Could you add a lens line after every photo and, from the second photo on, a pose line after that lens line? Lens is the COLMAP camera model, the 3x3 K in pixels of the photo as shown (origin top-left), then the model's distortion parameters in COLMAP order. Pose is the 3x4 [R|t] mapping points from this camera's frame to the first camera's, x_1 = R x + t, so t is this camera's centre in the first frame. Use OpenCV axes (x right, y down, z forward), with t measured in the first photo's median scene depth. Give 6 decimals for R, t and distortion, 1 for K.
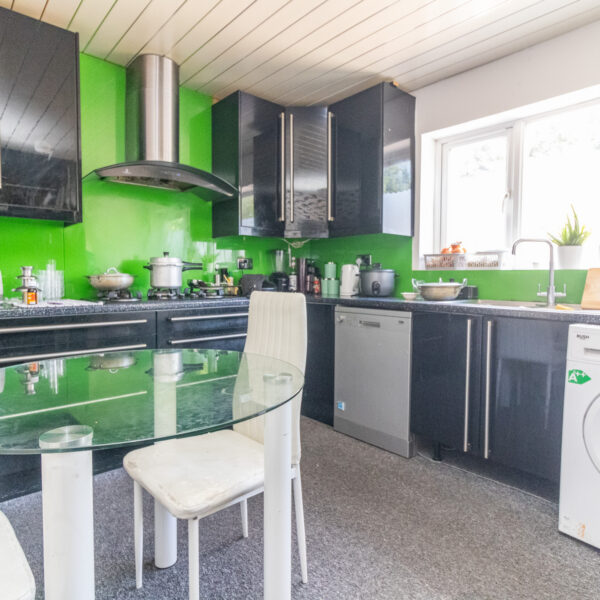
lens RADIAL K [[413.5, 0, 300.0], [0, 413.5, 300.0], [0, 0, 1]] dist [0.003696, -0.000779]
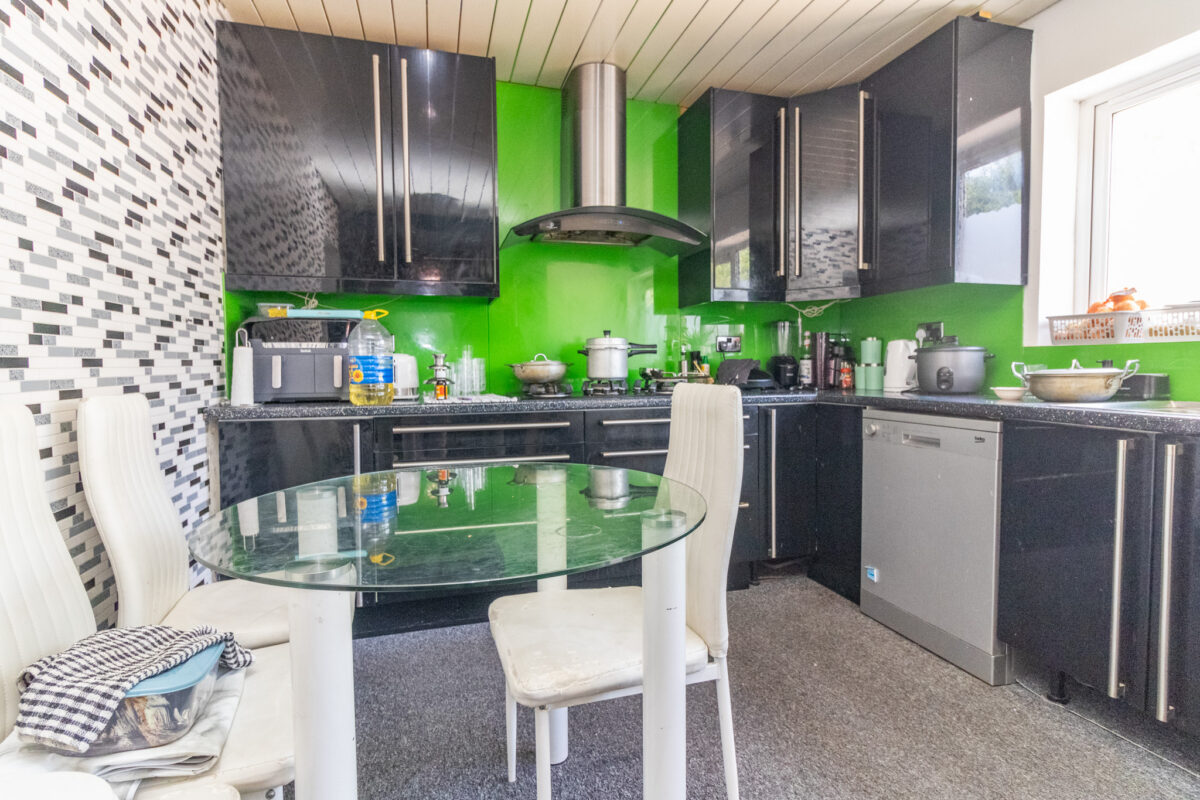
lens RADIAL K [[580.6, 0, 600.0], [0, 580.6, 400.0], [0, 0, 1]] dist [0.002049, 0.000117]
pose [[0.905679, 0.012097, -0.423792, 0.098007], [-0.010699, 0.999927, 0.005676, 0.001085], [0.423830, -0.000607, 0.905742, 0.063247]]
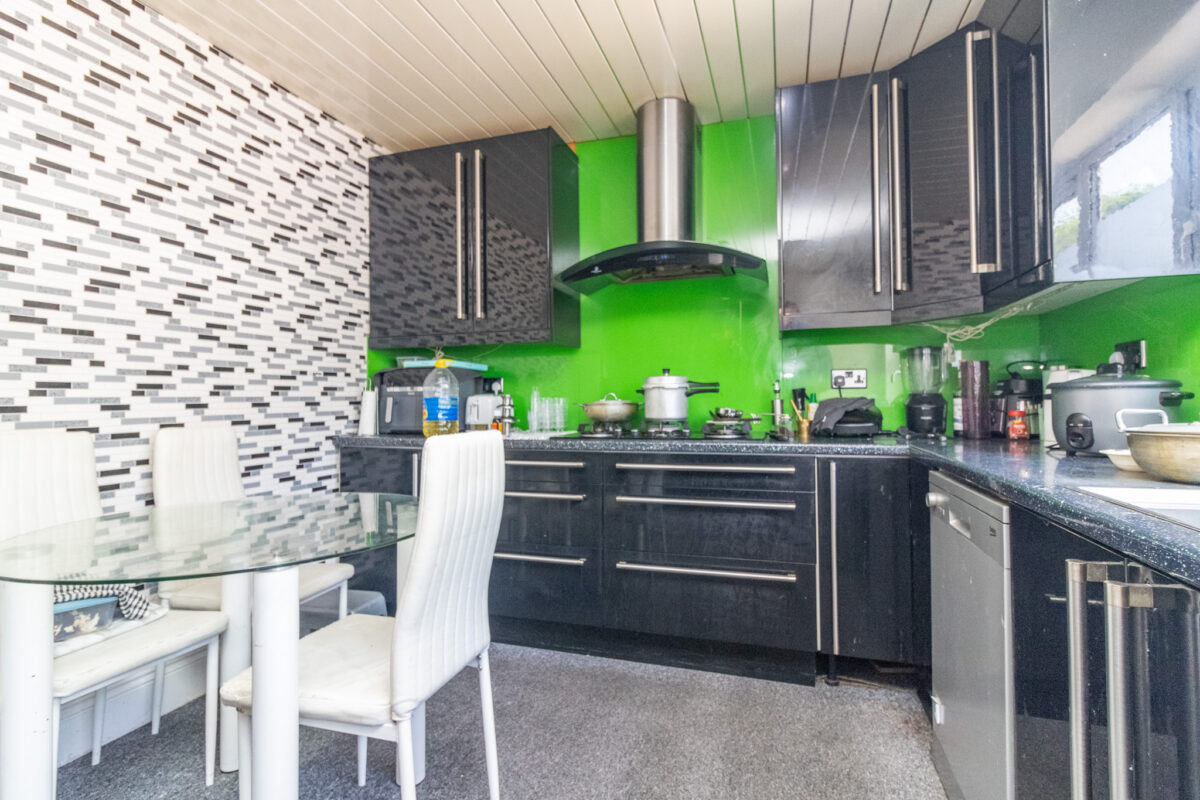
lens RADIAL K [[567.4, 0, 600.0], [0, 567.4, 400.0], [0, 0, 1]] dist [0.003532, 0.000737]
pose [[0.513643, -0.009770, -0.857948, 0.425428], [-0.037387, 0.998731, -0.033756, -0.025885], [0.857189, 0.049415, 0.512626, 0.401385]]
